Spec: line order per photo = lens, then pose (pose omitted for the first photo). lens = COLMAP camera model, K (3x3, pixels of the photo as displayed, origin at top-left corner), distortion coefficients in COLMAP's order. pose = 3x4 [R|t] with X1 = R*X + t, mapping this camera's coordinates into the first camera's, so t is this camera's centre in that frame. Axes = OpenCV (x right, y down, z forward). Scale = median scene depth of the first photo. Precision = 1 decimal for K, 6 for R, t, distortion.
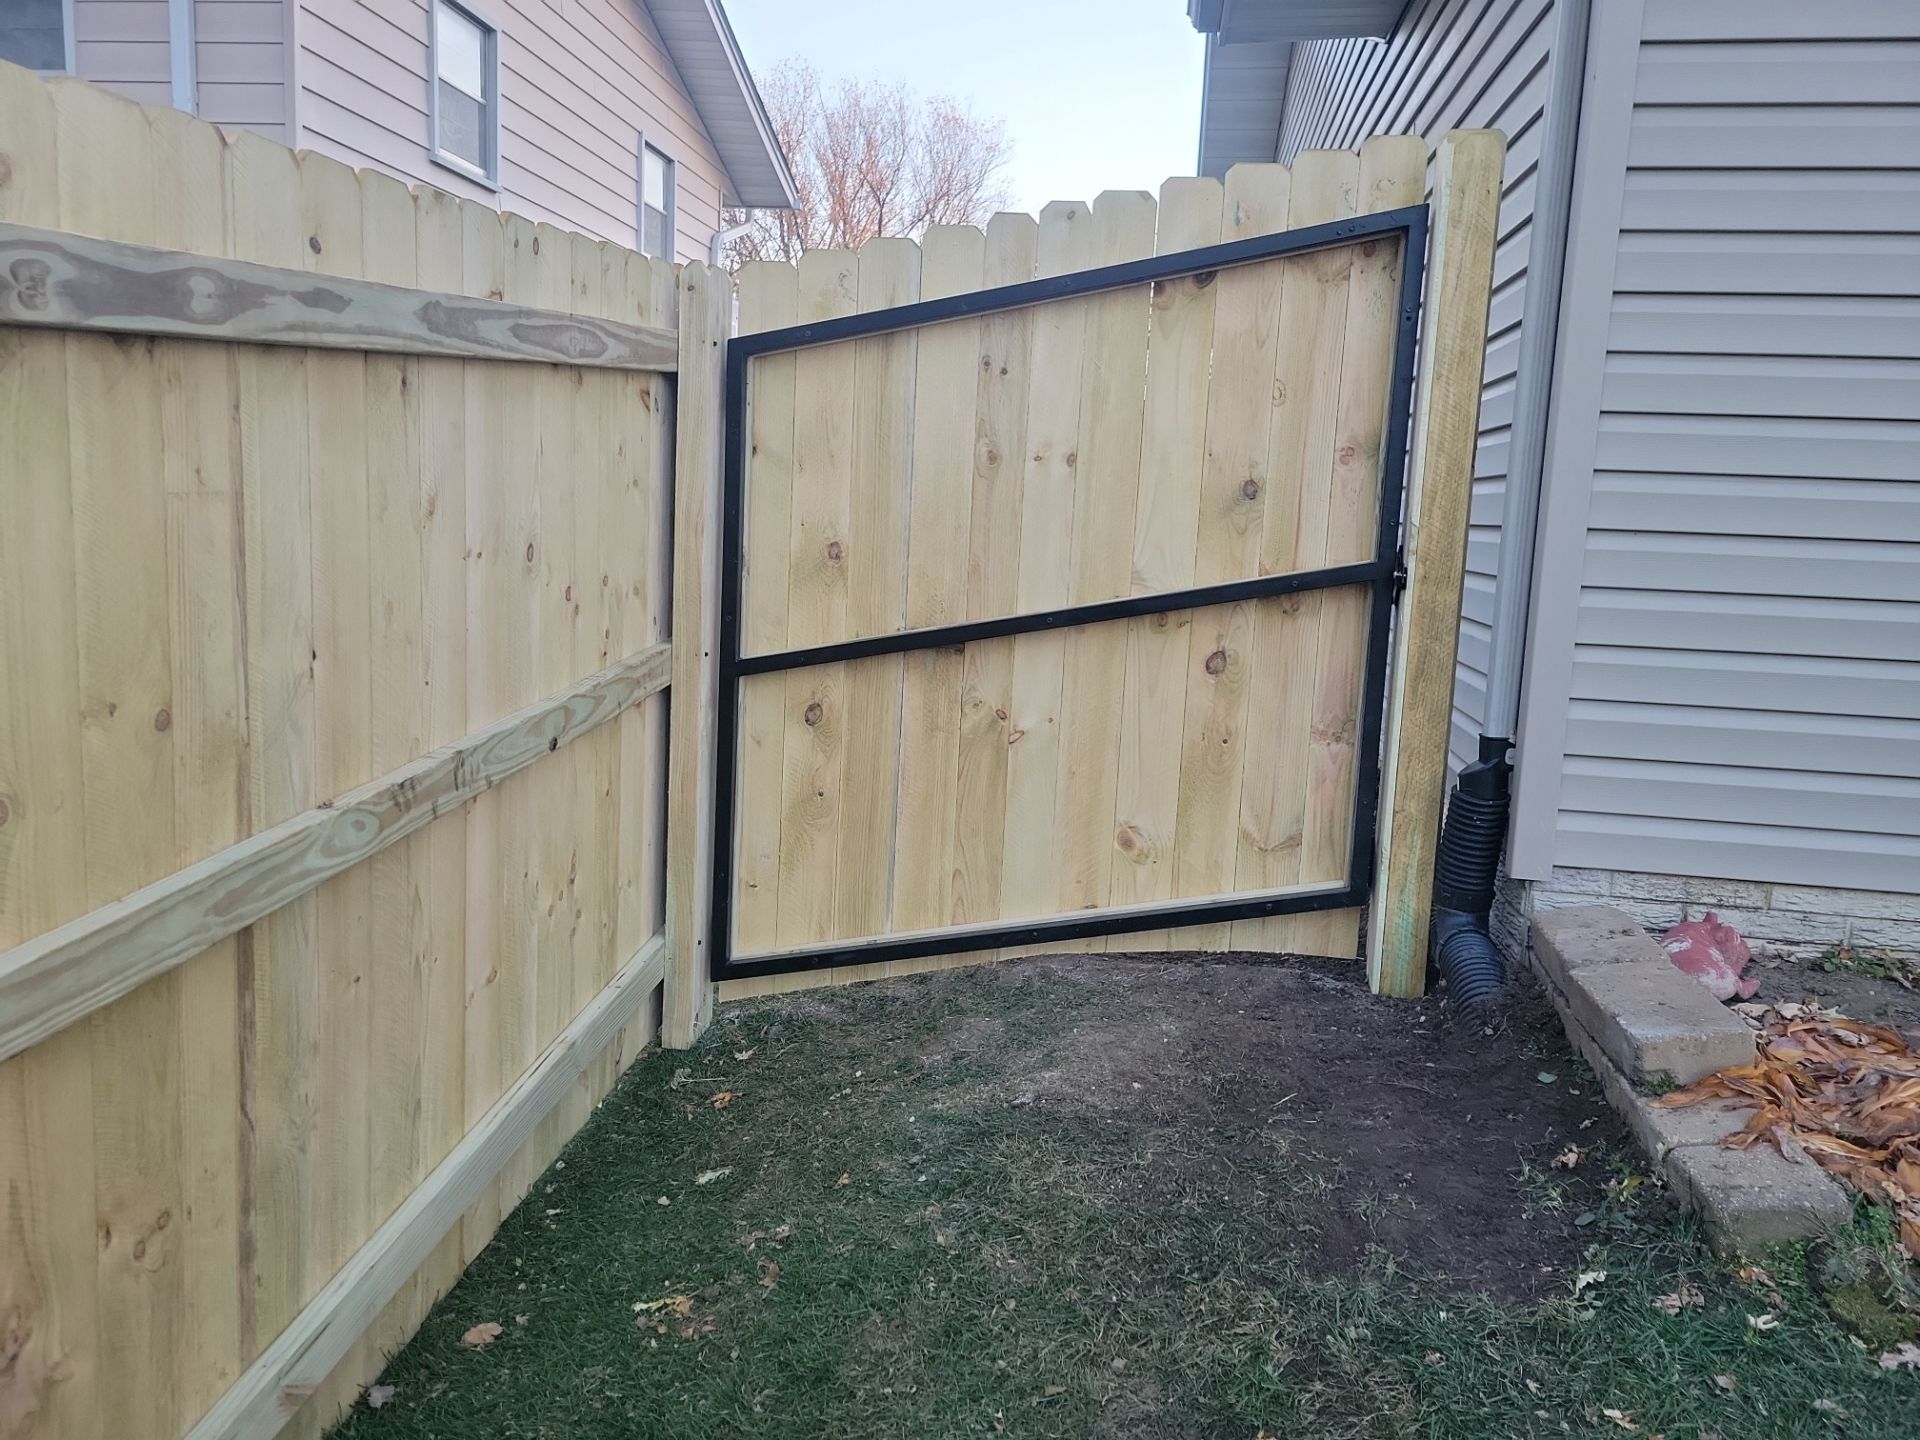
lens RADIAL K [[1420.5, 0, 943.3], [0, 1420.5, 691.3], [0, 0, 1]] dist [0.068206, -0.038907]
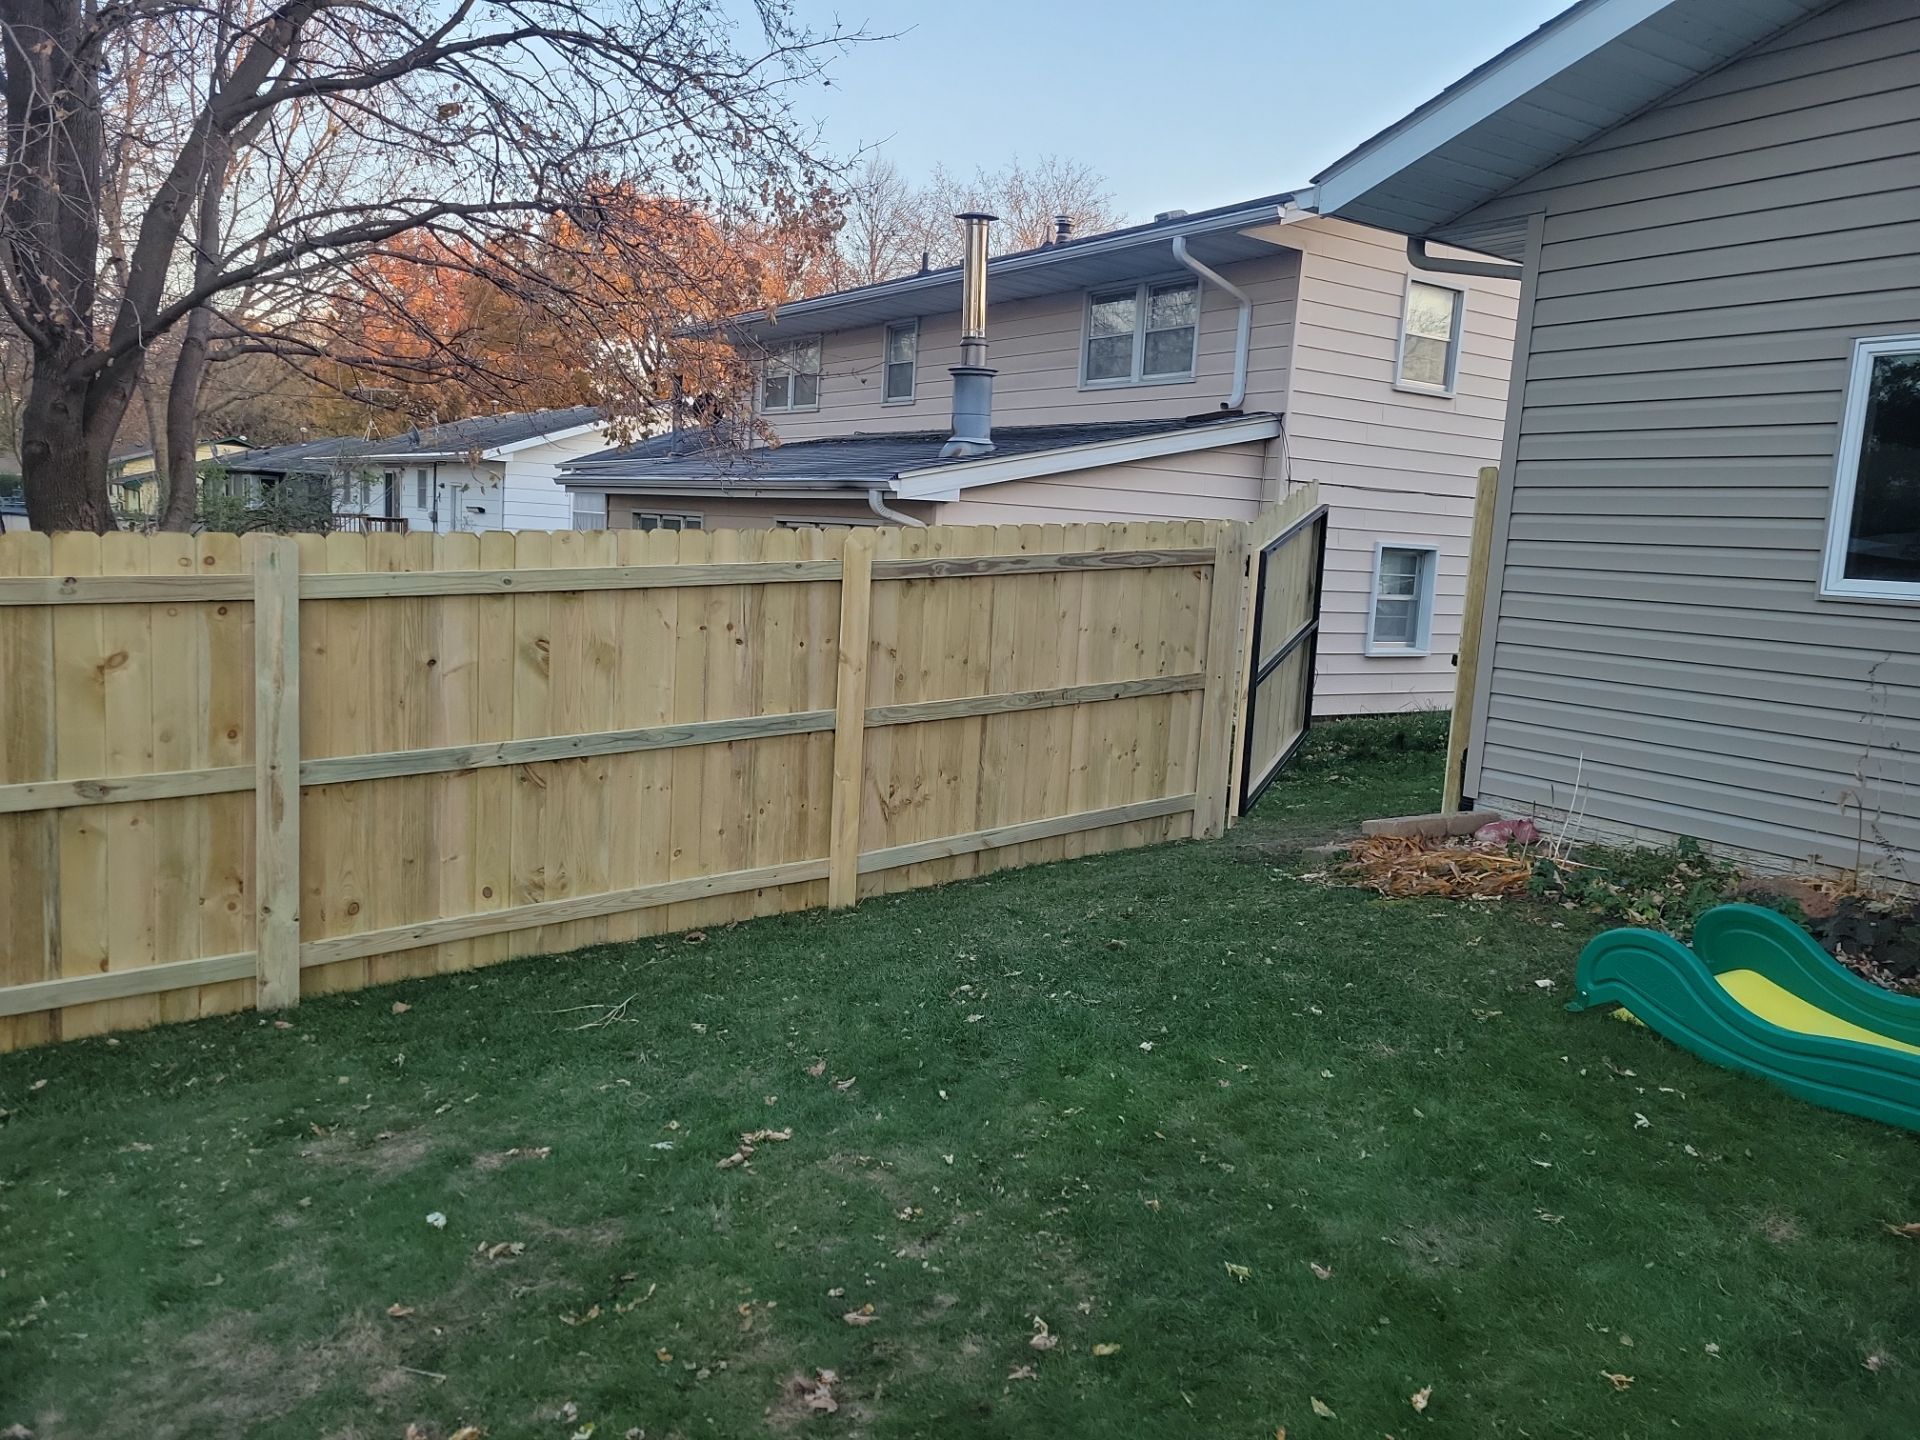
lens RADIAL K [[1420.5, 0, 937.7], [0, 1420.5, 714.3], [0, 0, 1]] dist [0.068206, -0.038907]
pose [[0.662404, 0.087510, -0.744018, 2.305424], [-0.124700, 0.992178, 0.005678, 0.144367], [0.738695, 0.089018, 0.668135, -1.692508]]
